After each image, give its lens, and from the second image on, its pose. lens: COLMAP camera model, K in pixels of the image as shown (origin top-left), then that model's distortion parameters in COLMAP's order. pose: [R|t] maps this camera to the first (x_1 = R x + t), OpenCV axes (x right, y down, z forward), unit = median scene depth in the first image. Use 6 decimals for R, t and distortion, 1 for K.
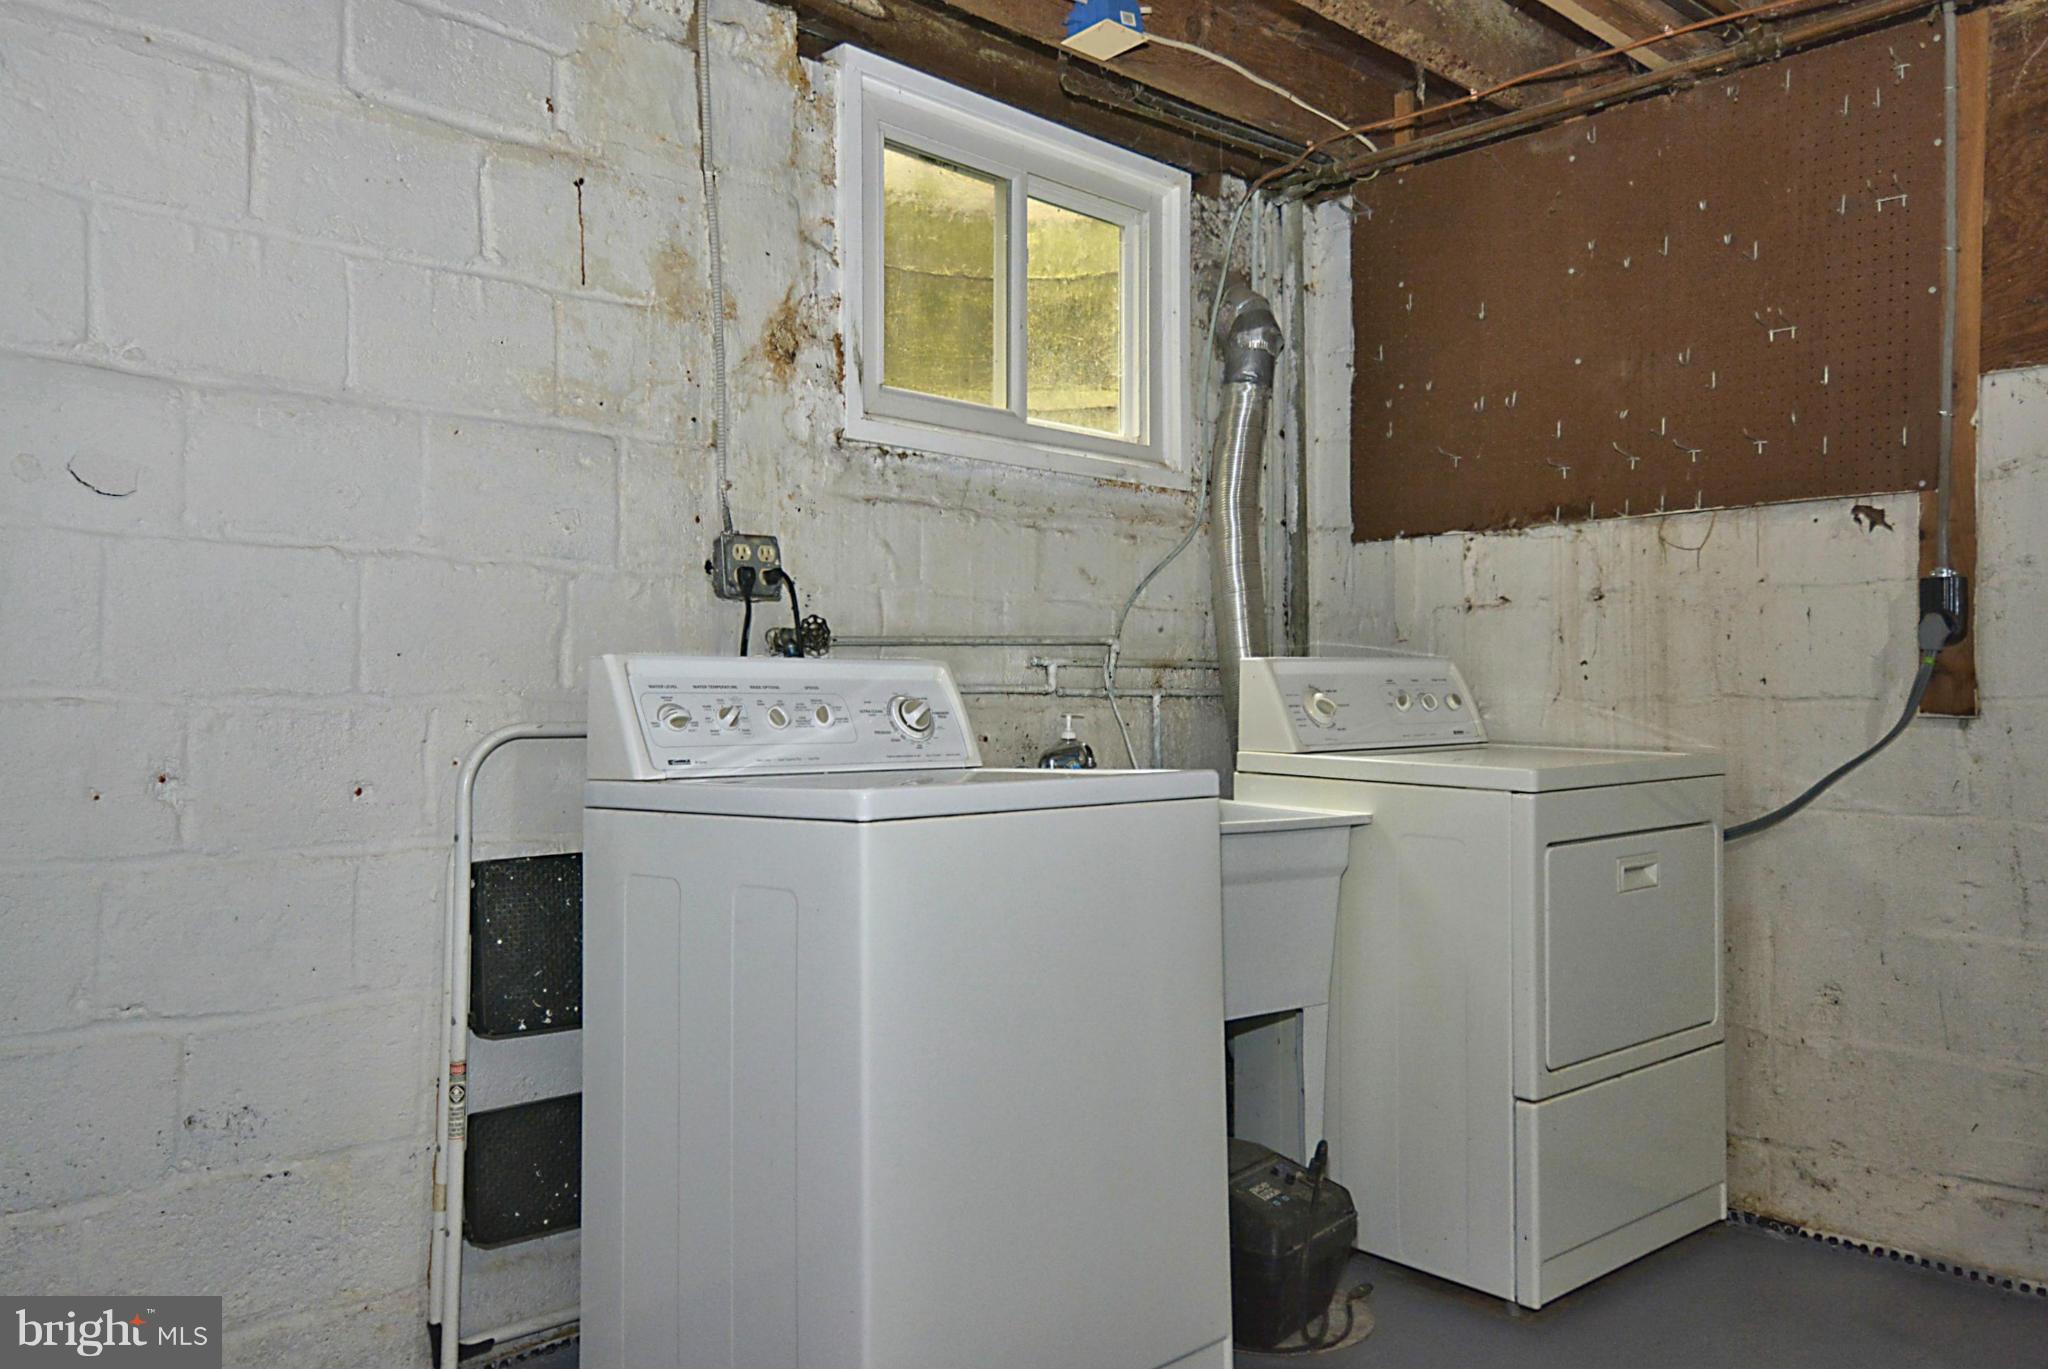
lens RADIAL K [[1084.2, 0, 1019.0], [0, 1084.2, 679.1], [0, 0, 1]] dist [0.037018, -0.000501]
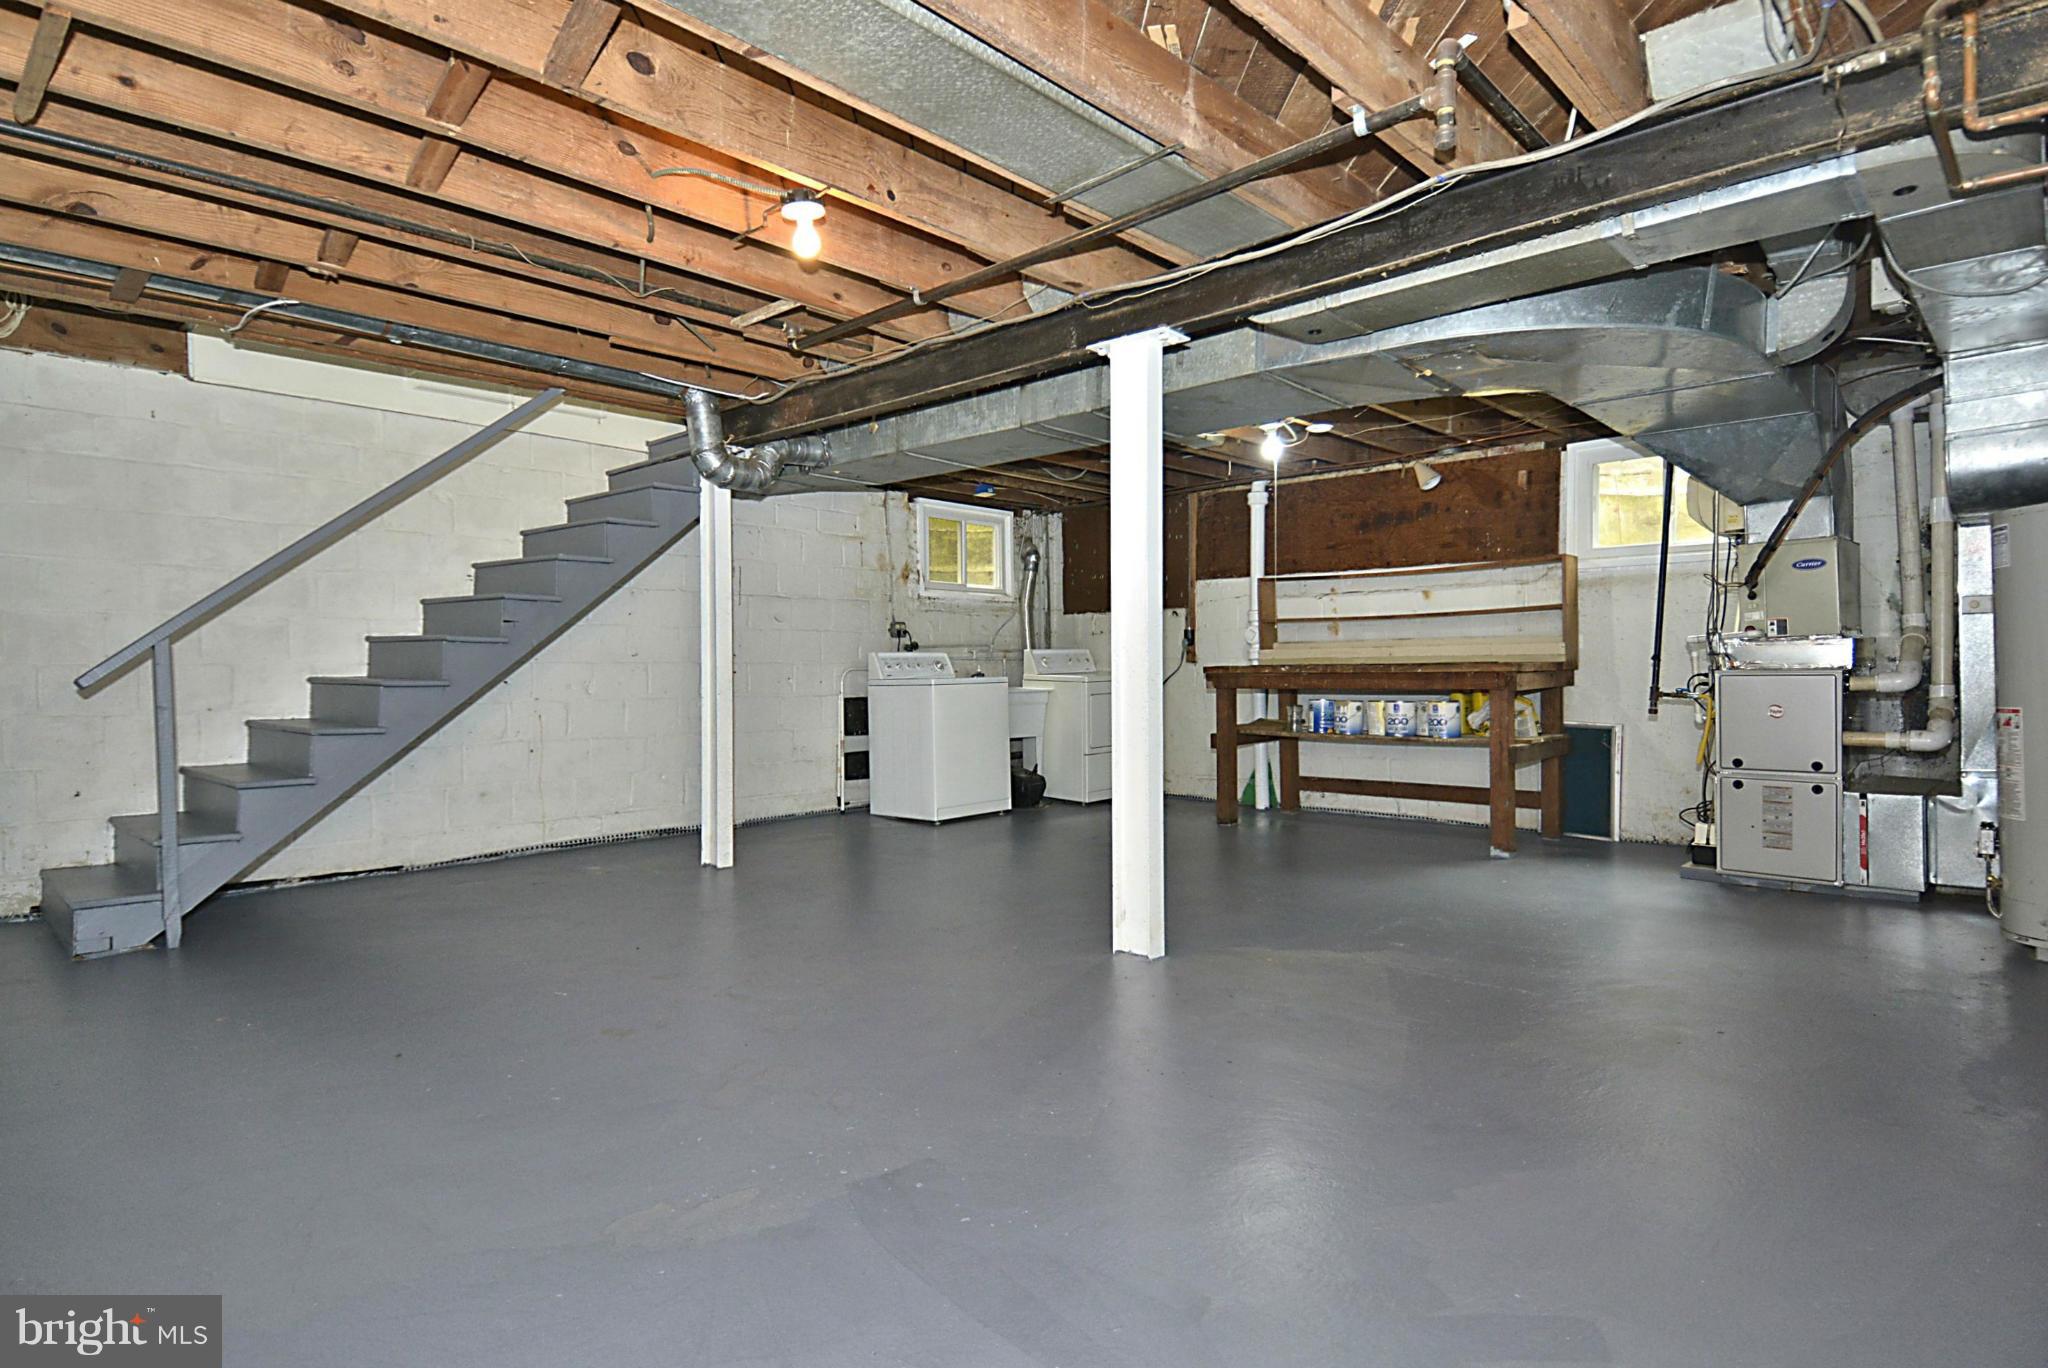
lens RADIAL K [[1084.2, 0, 1019.0], [0, 1084.2, 678.6], [0, 0, 1]] dist [0.037018, -0.000501]
pose [[0.999801, -0.009507, 0.017516, 0.124947], [0.008948, 0.999457, 0.031711, -0.040881], [-0.017808, -0.031548, 0.999344, -2.892703]]
